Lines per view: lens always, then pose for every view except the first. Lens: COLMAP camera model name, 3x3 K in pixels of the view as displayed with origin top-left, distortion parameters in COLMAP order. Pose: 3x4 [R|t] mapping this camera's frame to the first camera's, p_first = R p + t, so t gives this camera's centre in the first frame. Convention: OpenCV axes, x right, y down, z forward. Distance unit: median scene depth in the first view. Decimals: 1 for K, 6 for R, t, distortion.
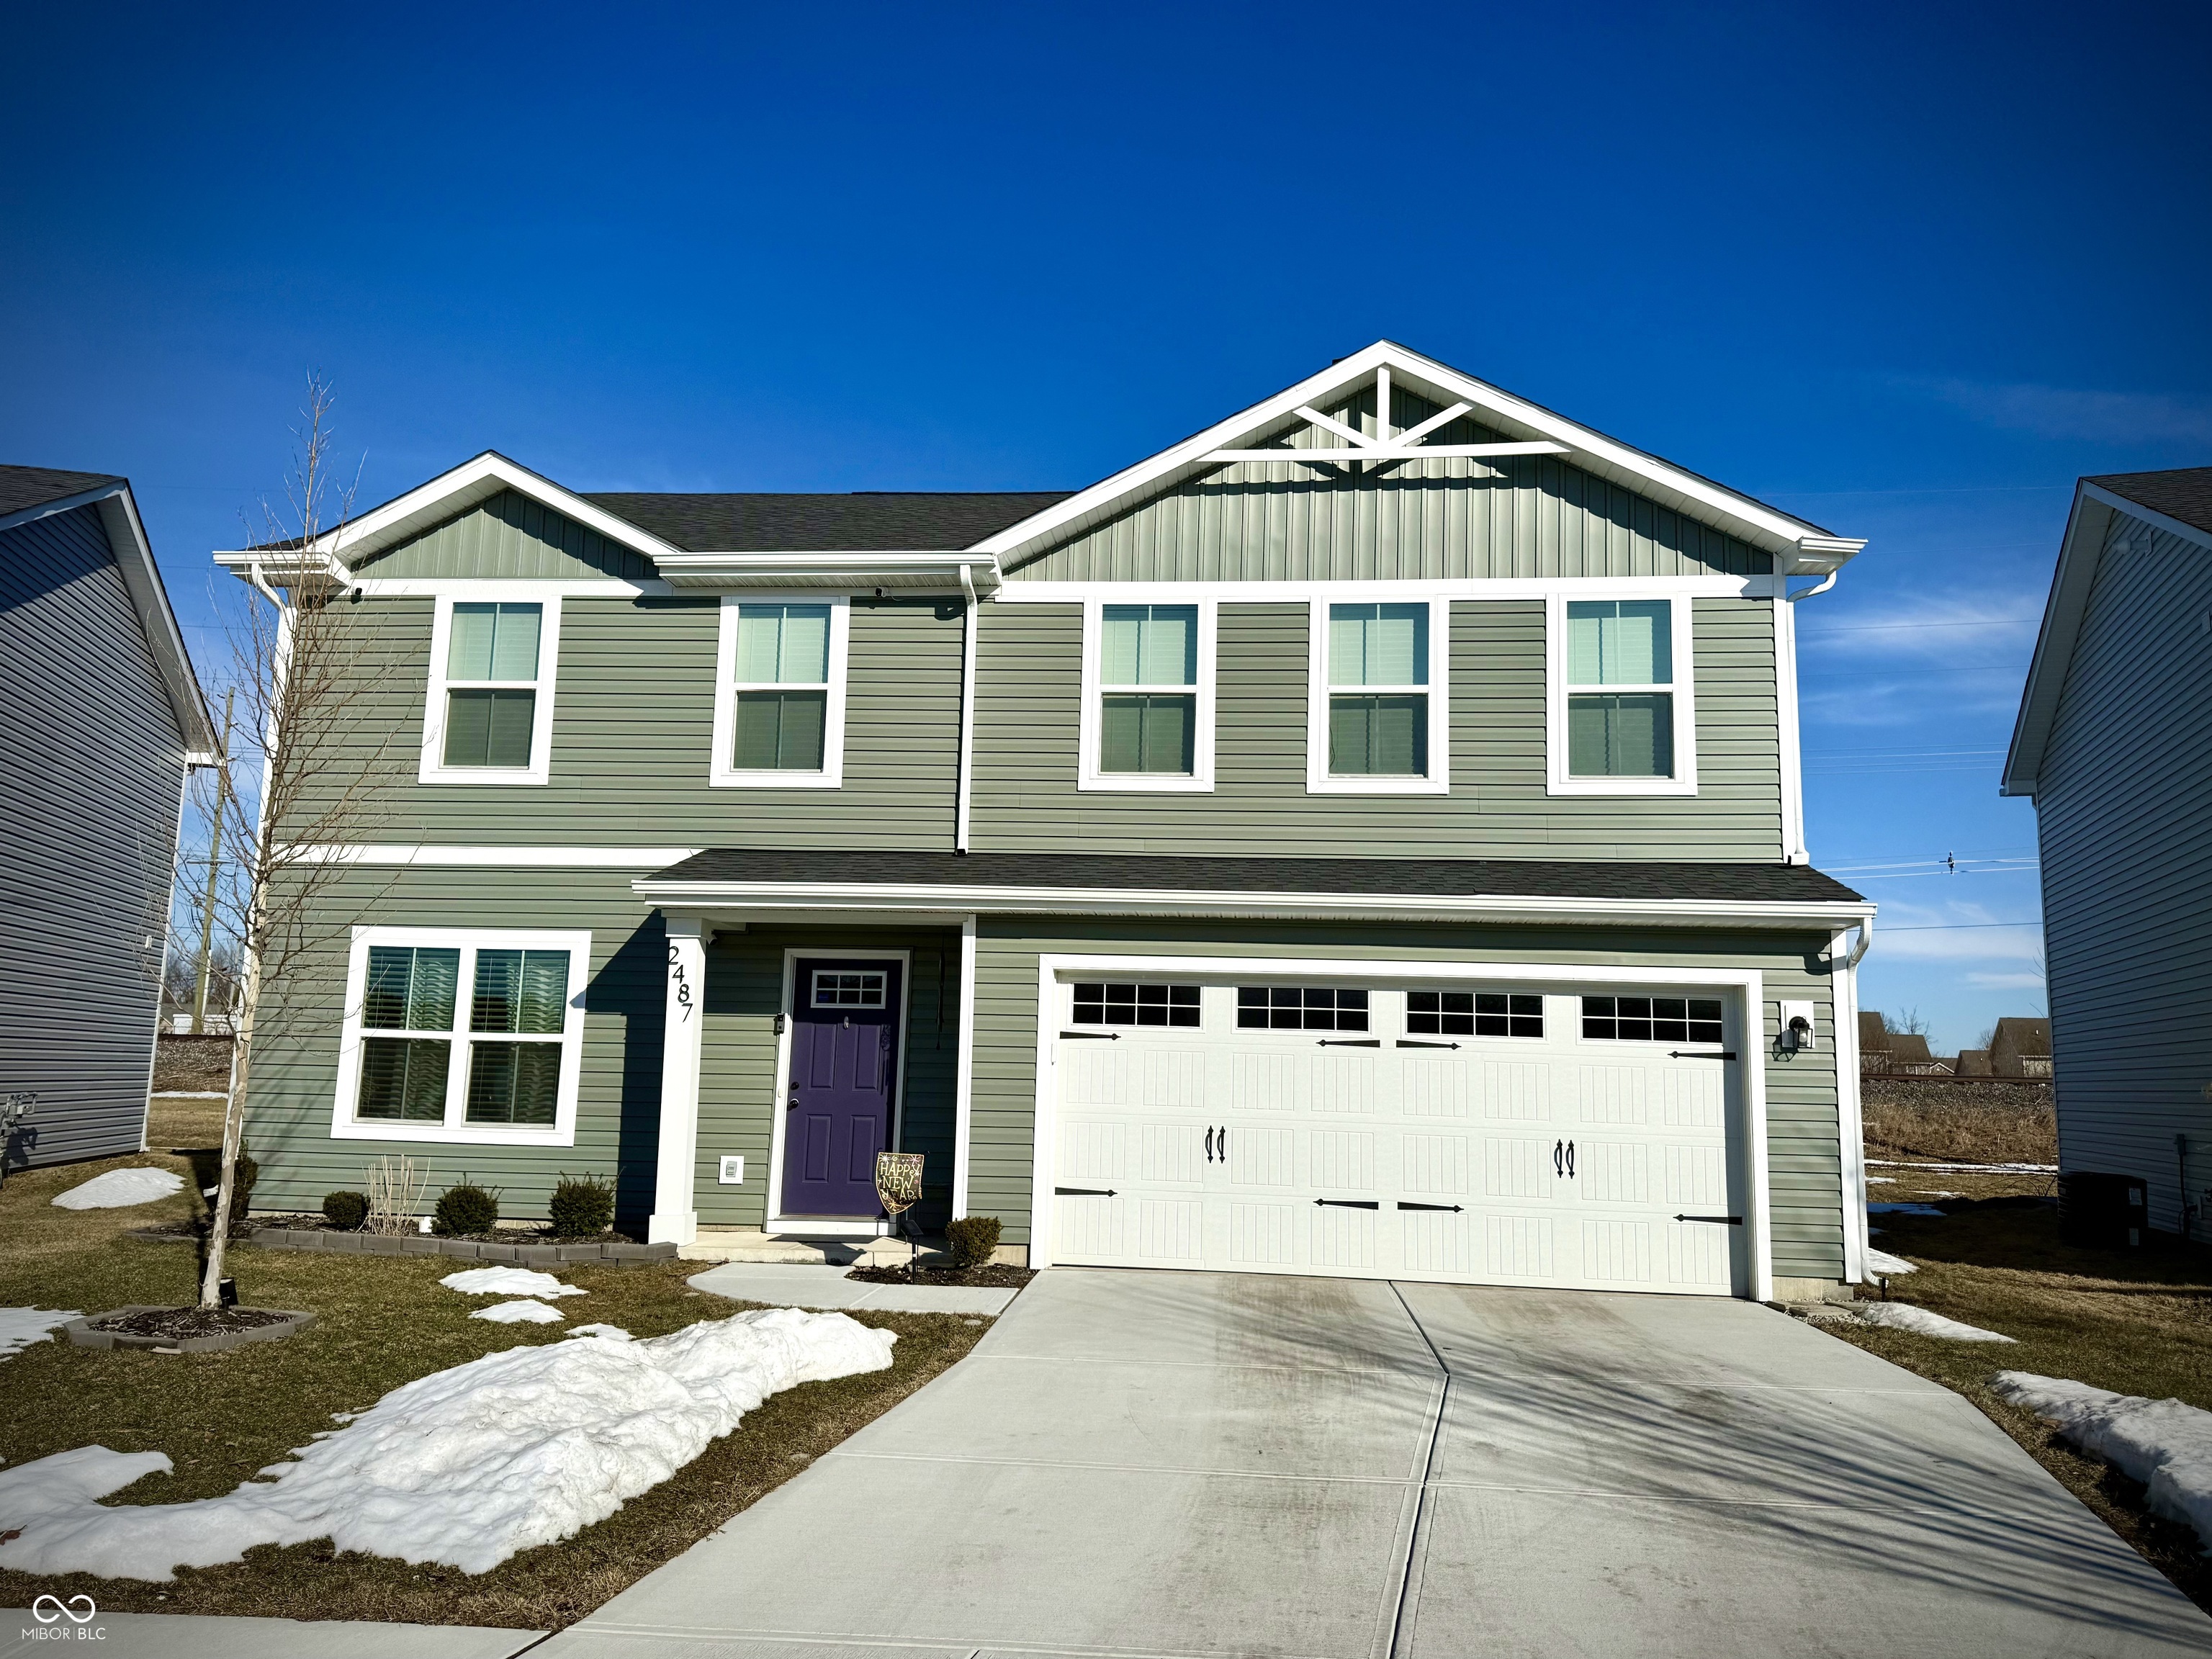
lens RADIAL K [[1569.8, 0, 1086.0], [0, 1569.8, 833.8], [0, 0, 1]] dist [0.049405, -0.047856]
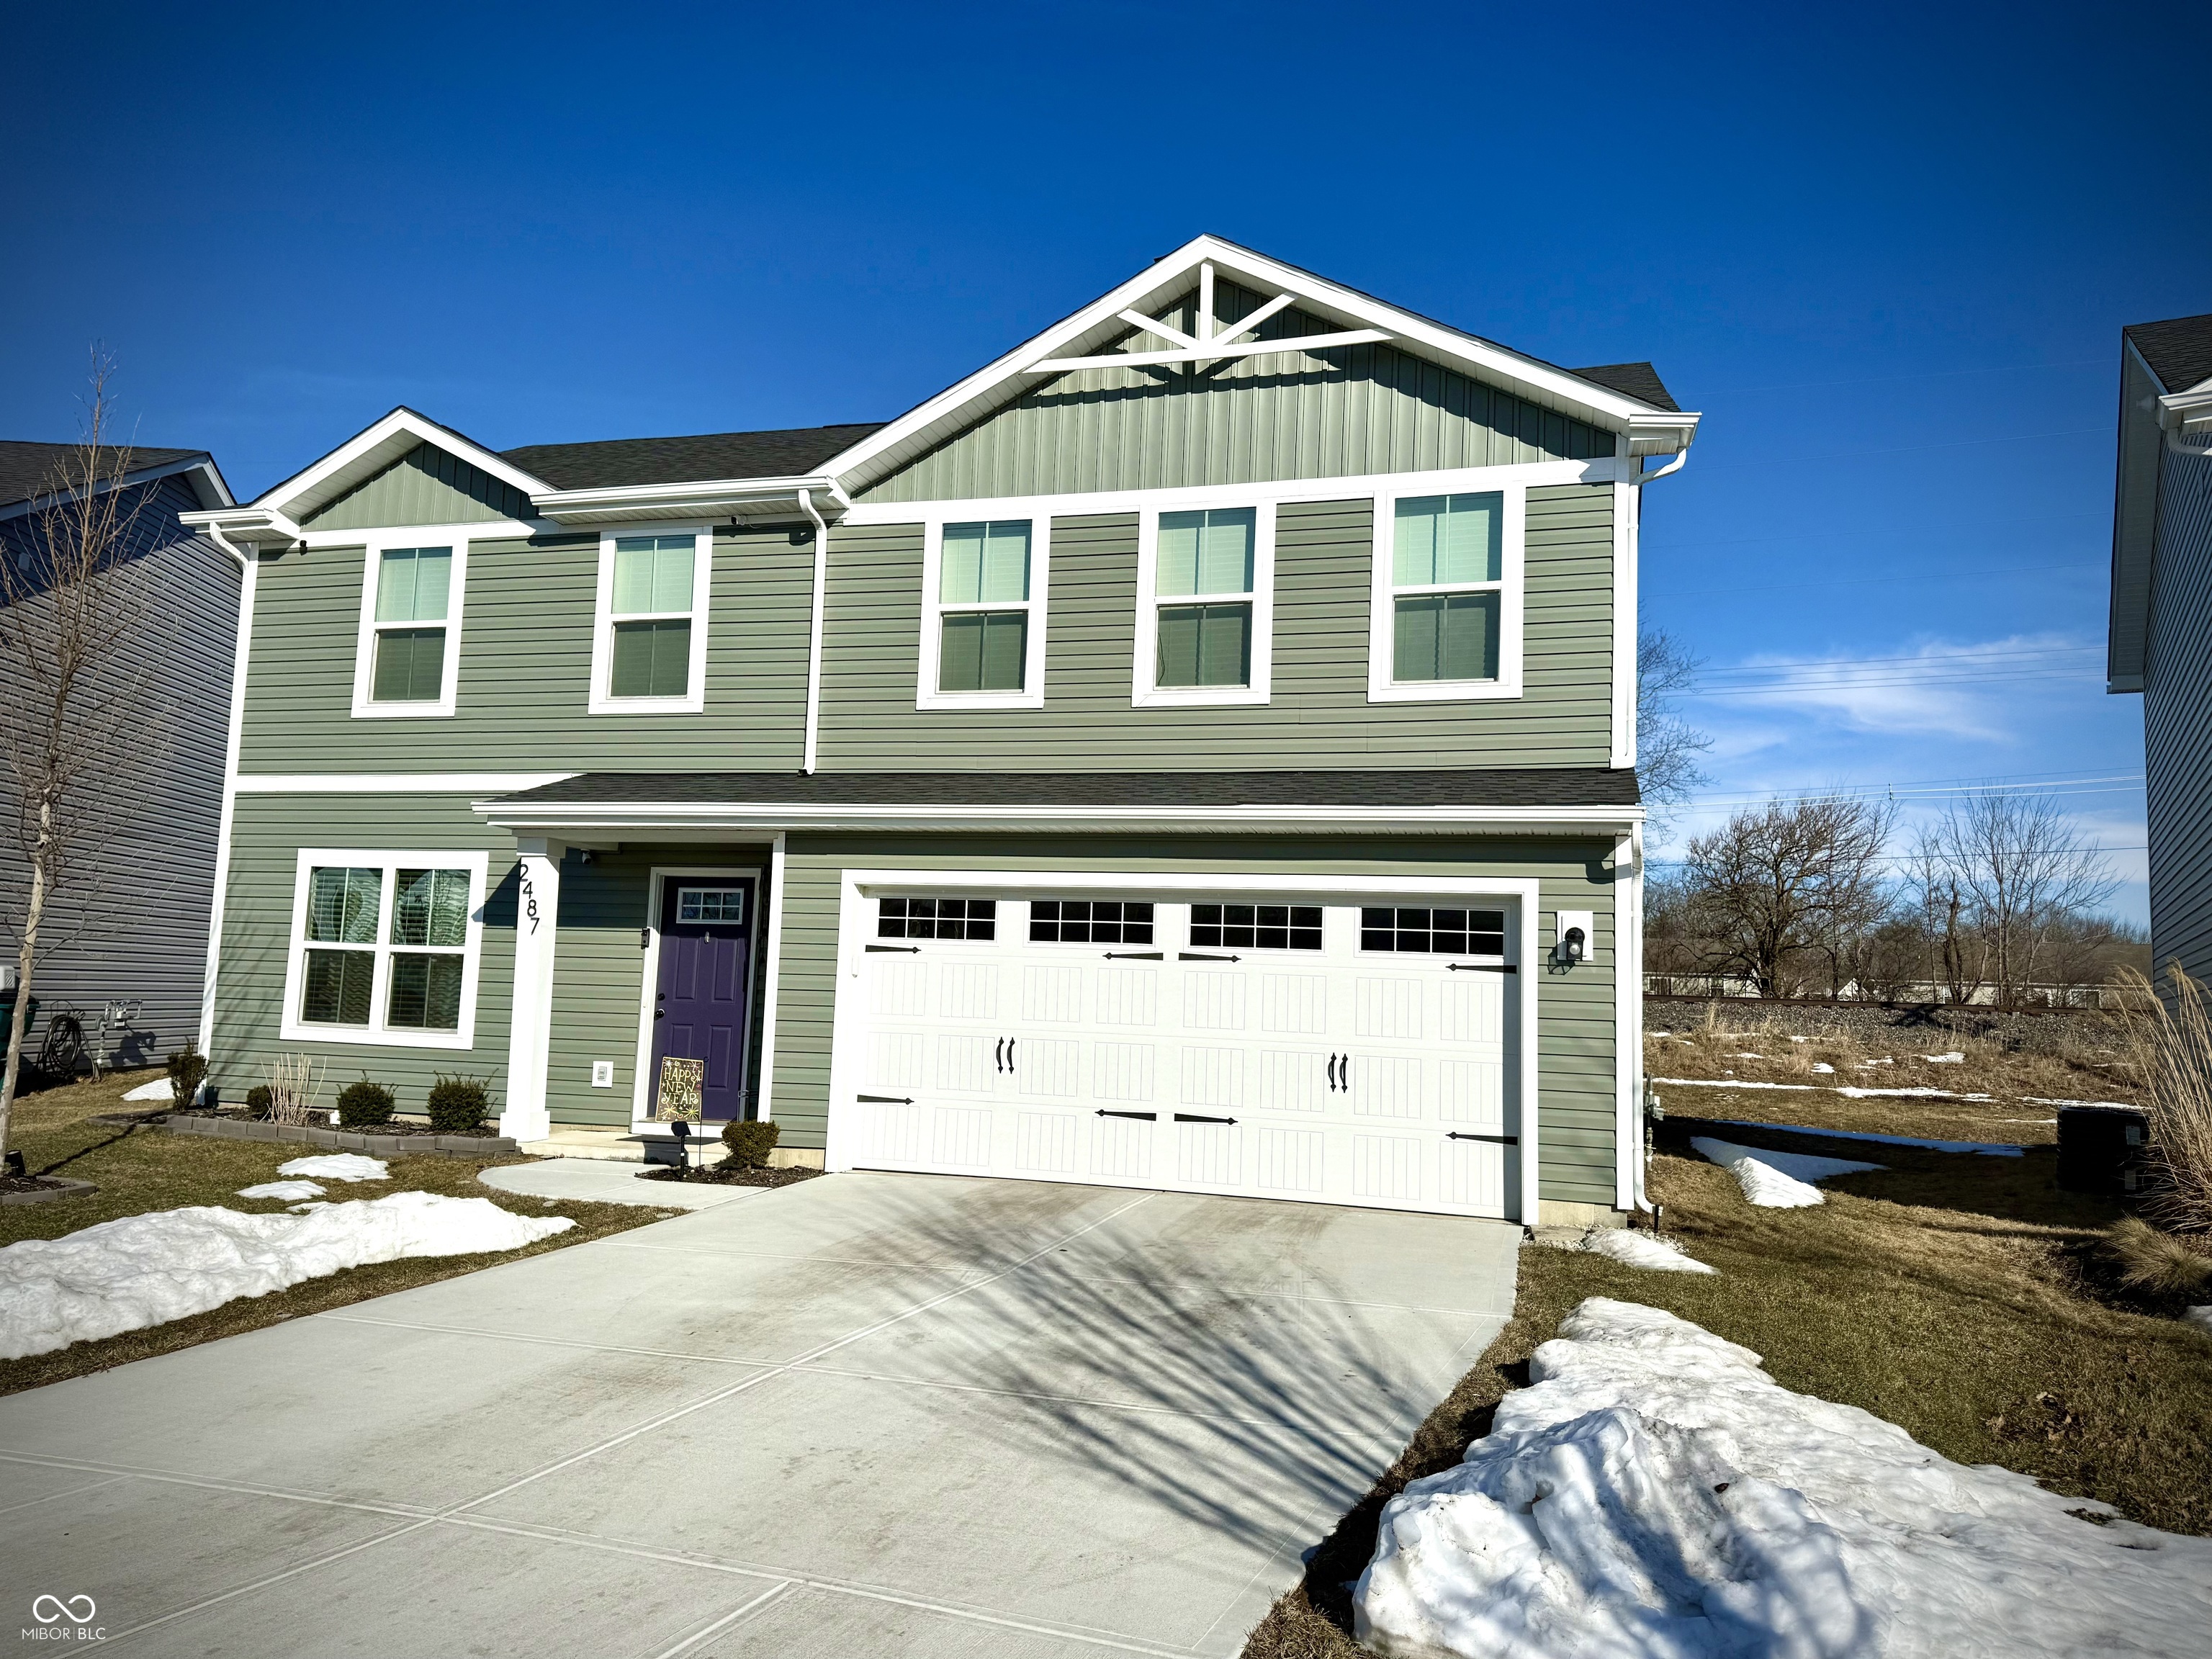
lens RADIAL K [[1569.8, 0, 1106.9], [0, 1569.8, 833.5], [0, 0, 1]] dist [0.049405, -0.047856]
pose [[0.982127, -0.010376, -0.187933, 0.307941], [0.018096, 0.999059, 0.039405, 0.014844], [0.187347, -0.042102, 0.981391, 0.023823]]
